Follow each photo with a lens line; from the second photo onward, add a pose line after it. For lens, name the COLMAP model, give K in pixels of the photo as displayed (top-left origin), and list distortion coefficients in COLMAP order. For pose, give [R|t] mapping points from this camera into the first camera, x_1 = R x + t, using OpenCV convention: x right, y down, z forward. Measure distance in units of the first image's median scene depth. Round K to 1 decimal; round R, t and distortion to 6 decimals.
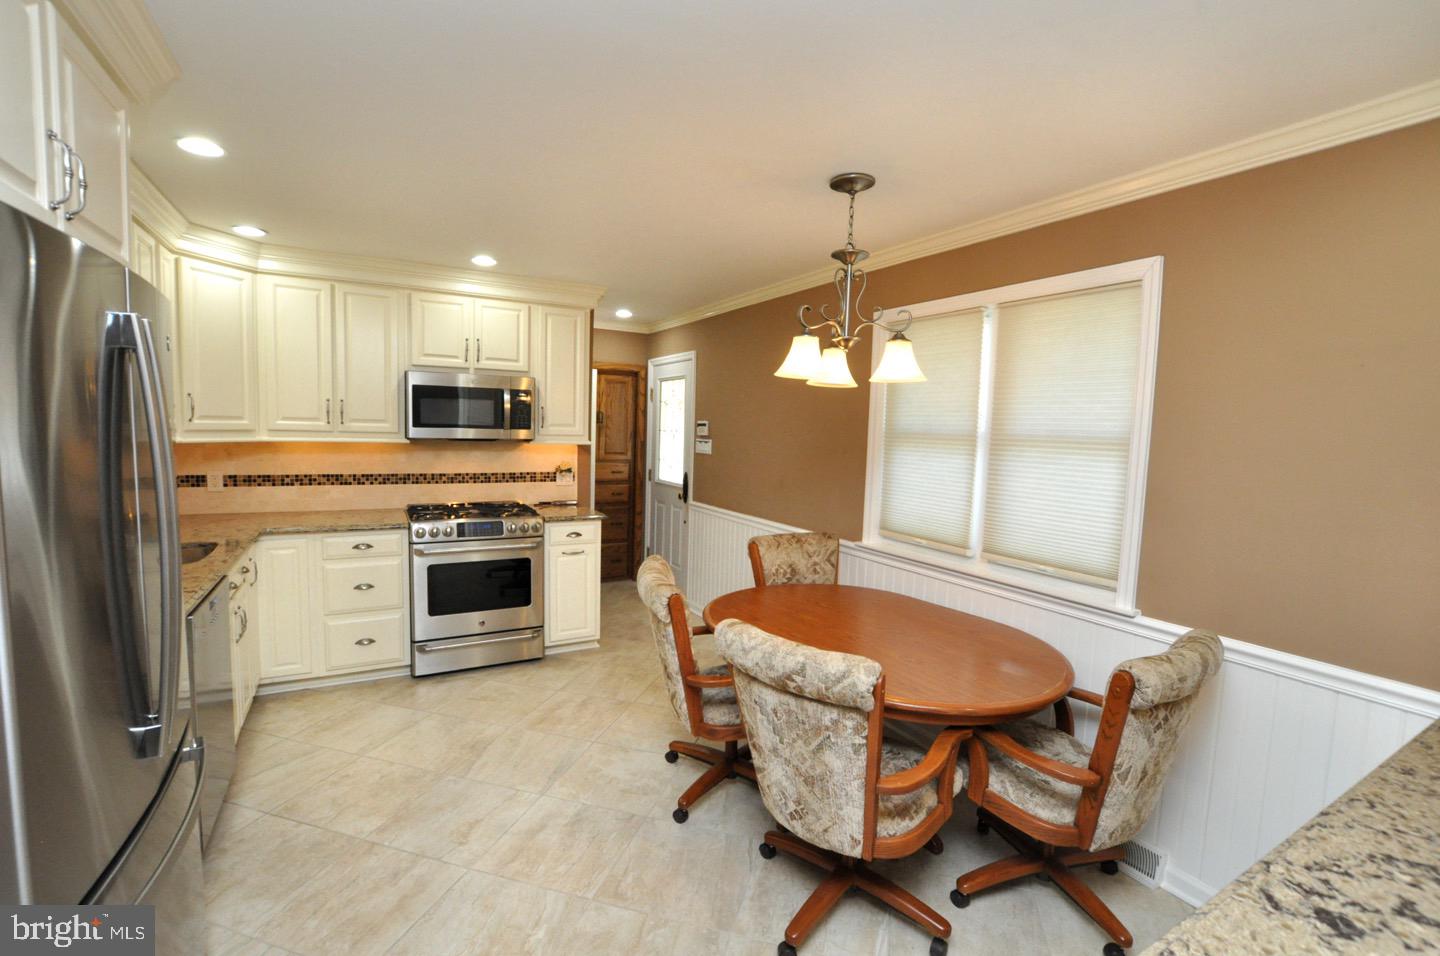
lens RADIAL K [[634.5, 0, 725.6], [0, 634.5, 479.6], [0, 0, 1]] dist [-0.035210, 0.006070]
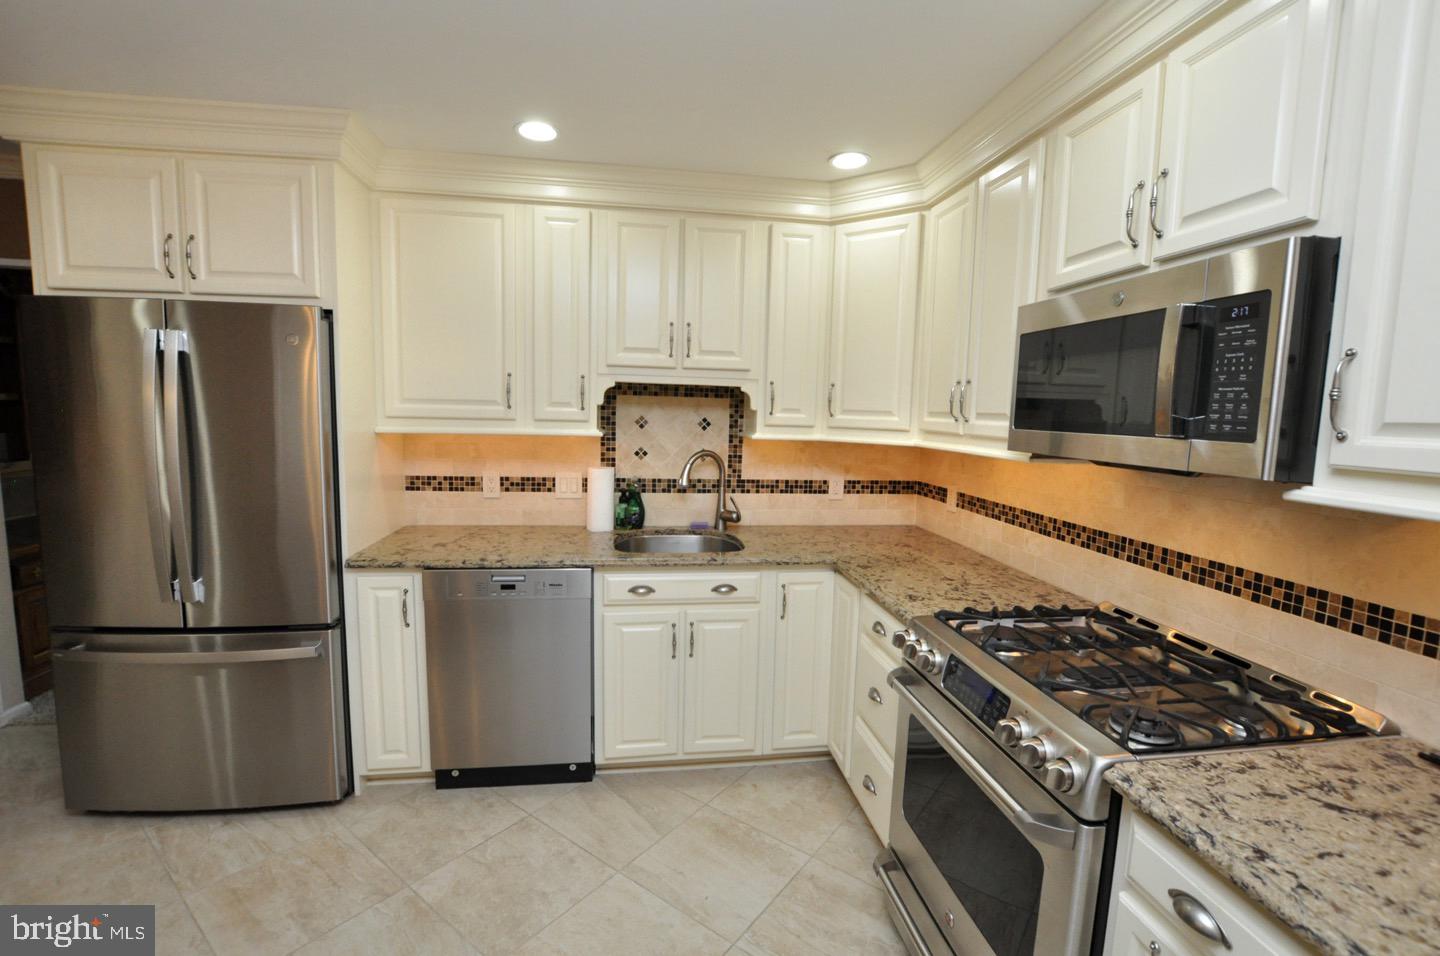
lens RADIAL K [[634.5, 0, 725.6], [0, 634.5, 479.6], [0, 0, 1]] dist [-0.035210, 0.006070]
pose [[-0.362169, 0.065190, -0.929830, 0.012045], [-0.114254, 0.986924, 0.113694, -0.072989], [0.925084, 0.147413, -0.349985, 0.953468]]
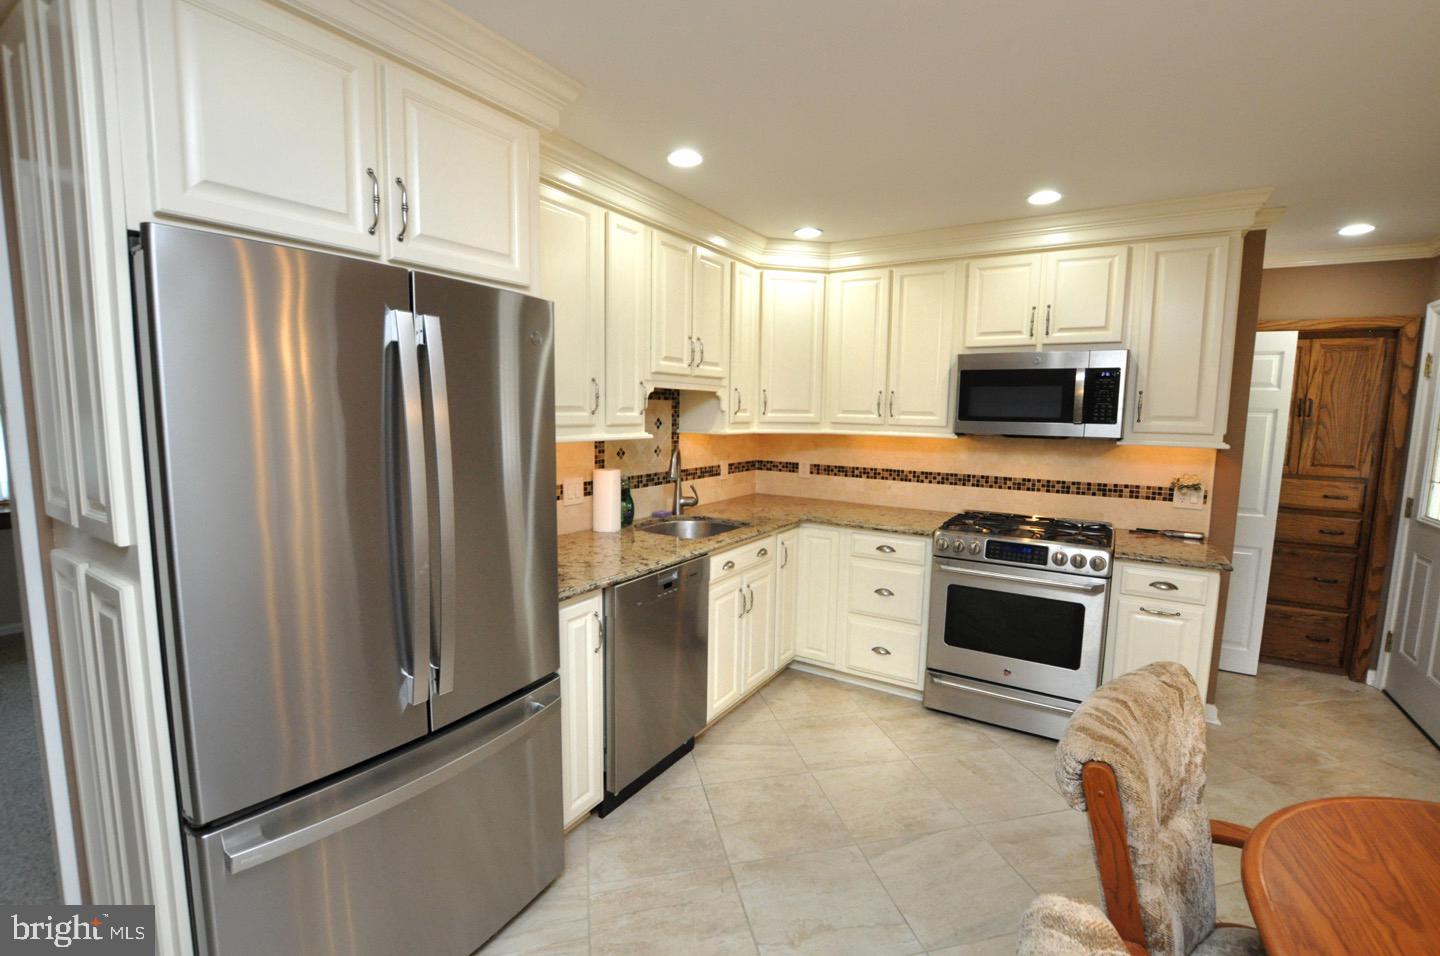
lens RADIAL K [[634.5, 0, 725.6], [0, 634.5, 479.6], [0, 0, 1]] dist [-0.035210, 0.006070]
pose [[0.474831, 0.075919, -0.876796, 0.108719], [-0.074854, 0.996146, 0.045716, -0.018254], [0.876888, 0.043924, 0.478684, 0.309828]]
